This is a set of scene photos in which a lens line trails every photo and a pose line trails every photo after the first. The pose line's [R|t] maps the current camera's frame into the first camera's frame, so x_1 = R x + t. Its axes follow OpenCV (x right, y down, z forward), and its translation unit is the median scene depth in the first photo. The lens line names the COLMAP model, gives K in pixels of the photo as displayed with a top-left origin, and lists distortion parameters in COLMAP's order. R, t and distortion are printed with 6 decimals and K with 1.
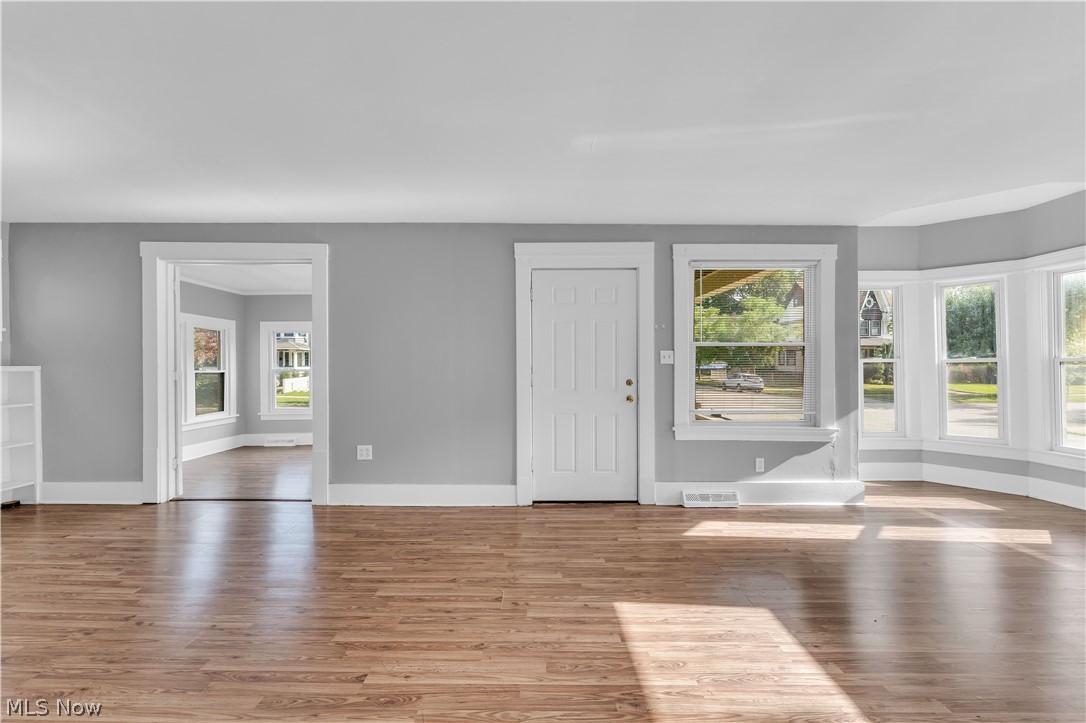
lens RADIAL K [[435.8, 0, 538.1], [0, 435.8, 366.4], [0, 0, 1]] dist [-0.001461, -0.000504]
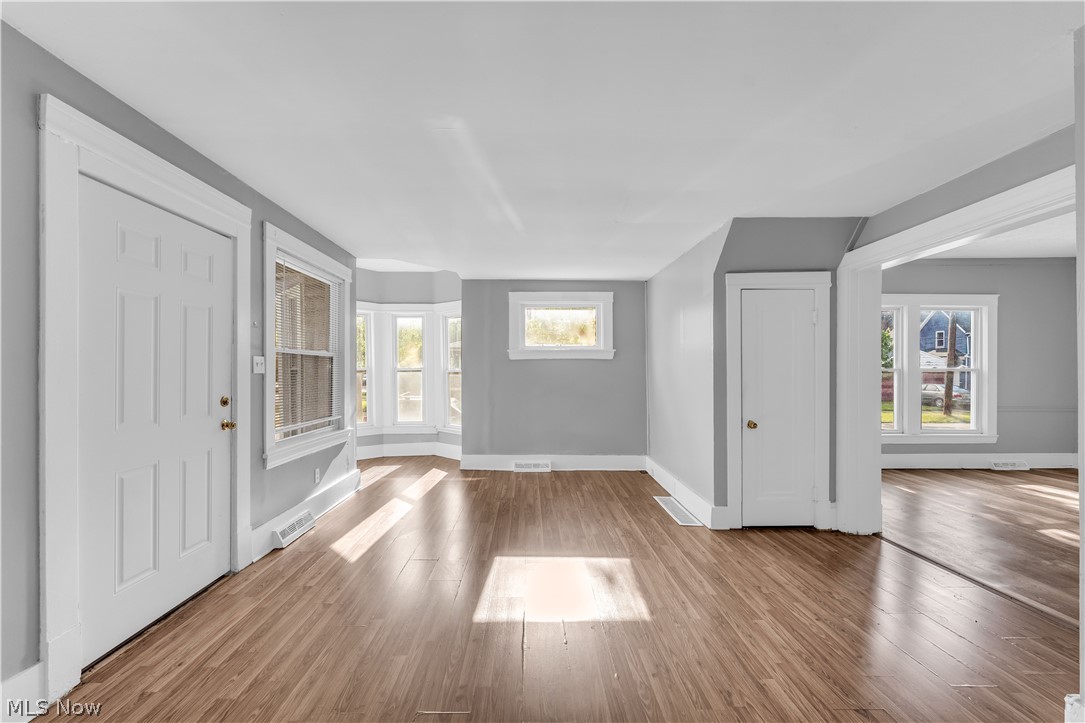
lens RADIAL K [[435.4, 0, 539.8], [0, 435.4, 368.6], [0, 0, 1]] dist [-0.001461, -0.000504]
pose [[-0.013589, 0.003862, 0.999900, -0.500509], [-0.002064, 0.999990, -0.003891, -0.013474], [-0.999906, -0.002117, -0.013581, 0.539602]]
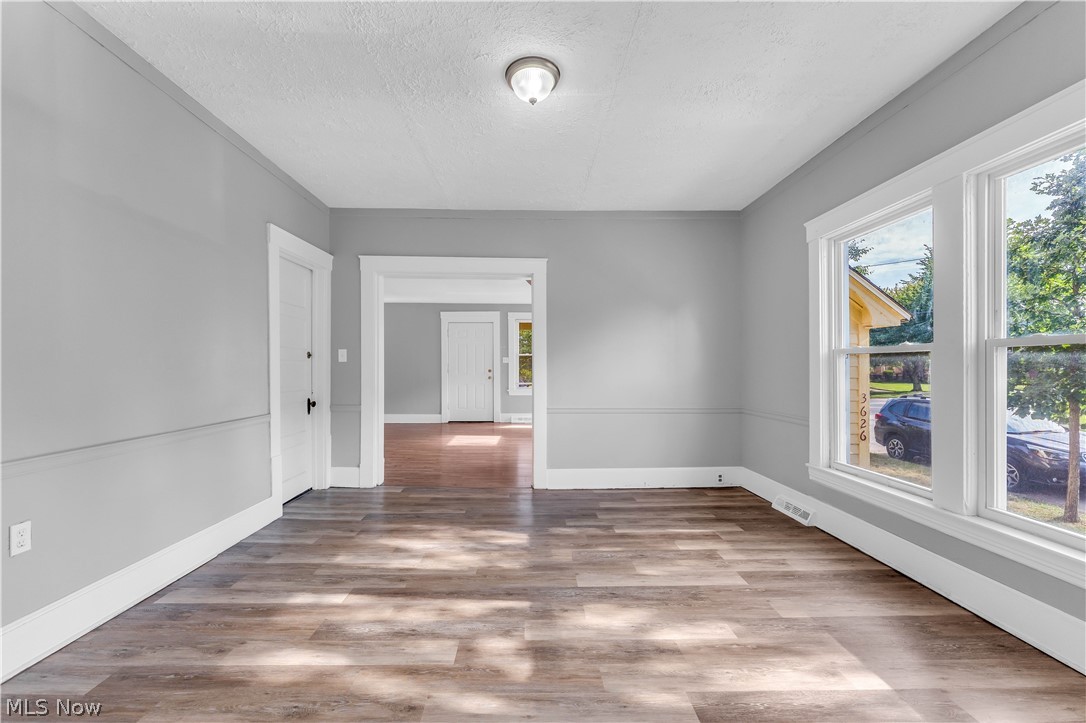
lens RADIAL K [[435.8, 0, 538.2], [0, 435.8, 367.6], [0, 0, 1]] dist [-0.001461, -0.000504]
pose [[0.999769, -0.004083, 0.021091, 0.441615], [0.003999, 0.999984, 0.004015, 0.010704], [-0.021107, -0.003929, 0.999769, -1.425965]]
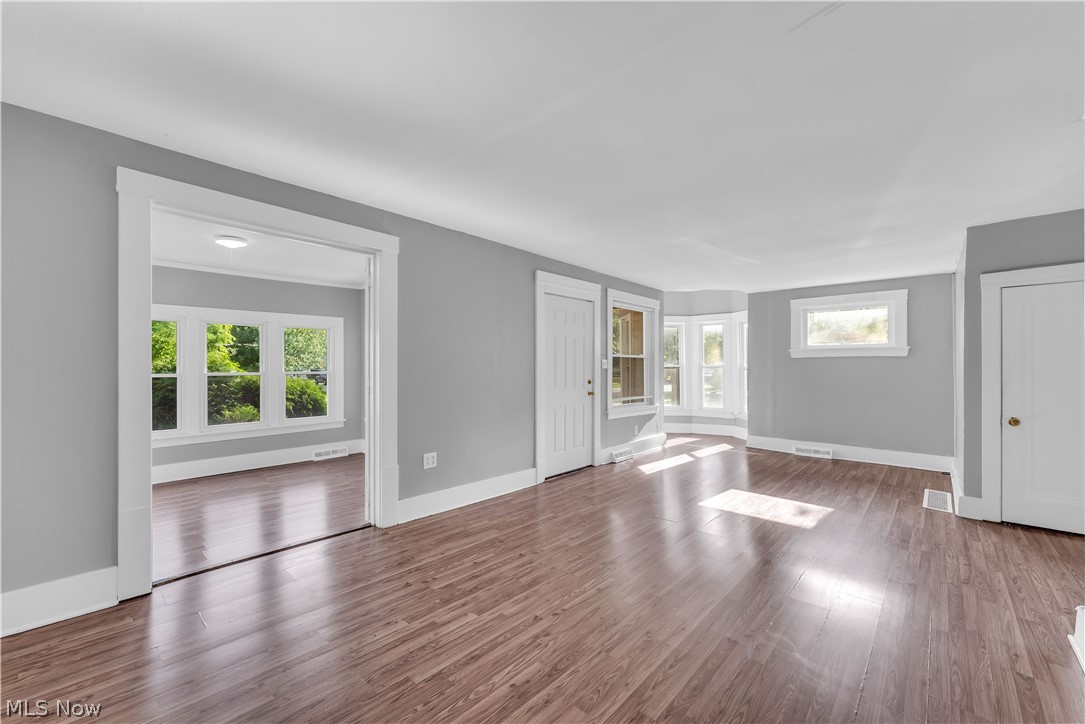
lens RADIAL K [[435.4, 0, 541.3], [0, 435.4, 369.6], [0, 0, 1]] dist [-0.001461, -0.000504]
pose [[0.675895, -0.003945, 0.736987, -0.978951], [-0.003322, 0.999959, 0.008399, -0.014648], [-0.736990, -0.008126, 0.675854, 0.169173]]
